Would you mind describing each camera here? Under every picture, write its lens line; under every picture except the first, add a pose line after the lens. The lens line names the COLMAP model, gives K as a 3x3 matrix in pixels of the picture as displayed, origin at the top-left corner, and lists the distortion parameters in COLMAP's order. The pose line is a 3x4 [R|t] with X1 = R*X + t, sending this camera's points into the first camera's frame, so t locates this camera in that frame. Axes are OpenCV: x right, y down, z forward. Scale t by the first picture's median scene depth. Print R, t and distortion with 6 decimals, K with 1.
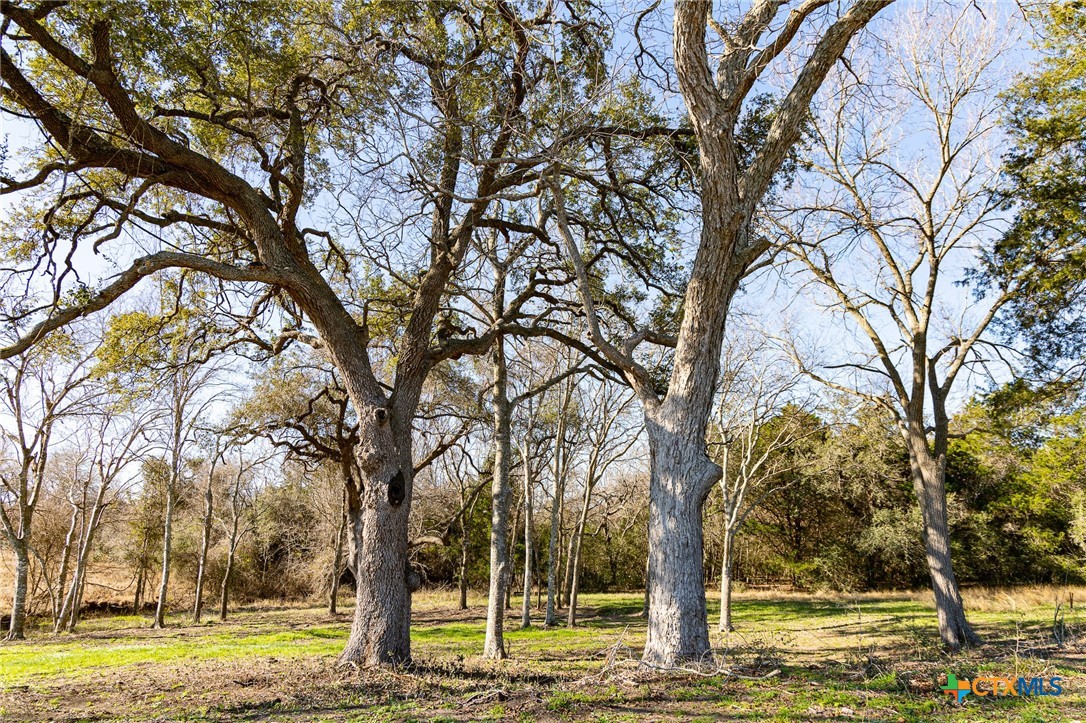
lens RADIAL K [[728.1, 0, 543.0], [0, 728.1, 361.5], [0, 0, 1]] dist [0.048310, 0.000932]
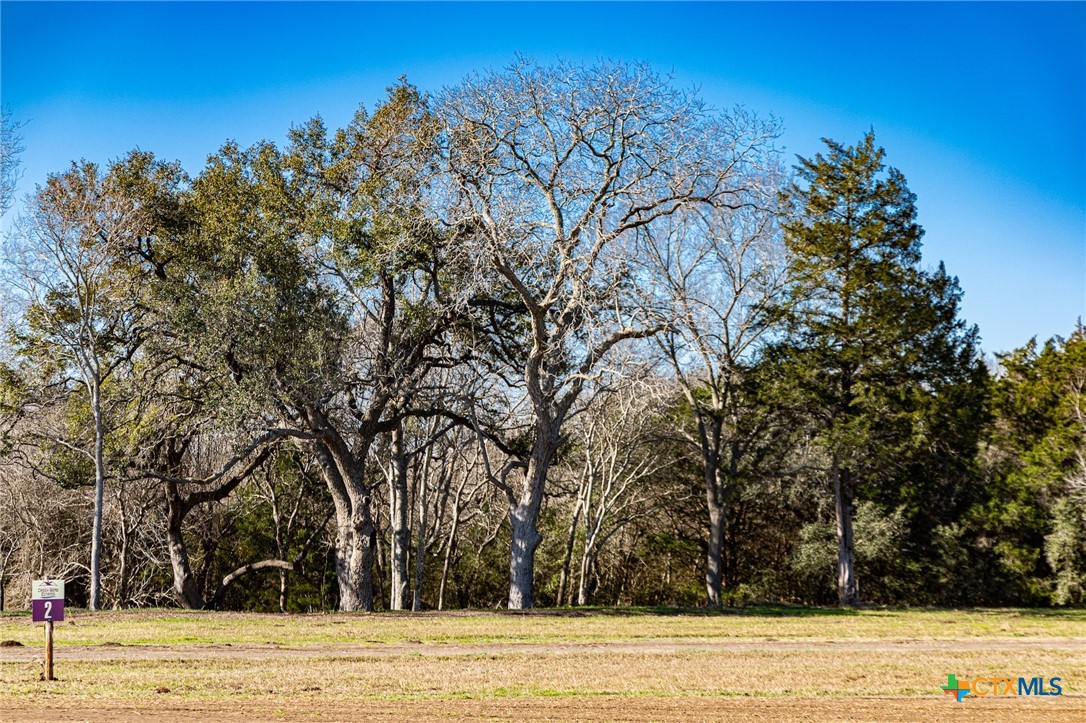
lens RADIAL K [[2851.2, 0, 543.0], [0, 2851.2, 361.5], [0, 0, 1]] dist [0.513193, -0.308552]
pose [[0.989907, 0.006930, 0.141546, -0.543457], [-0.031313, 0.984813, 0.170771, -1.017932], [-0.138213, -0.173480, 0.975091, -4.045118]]
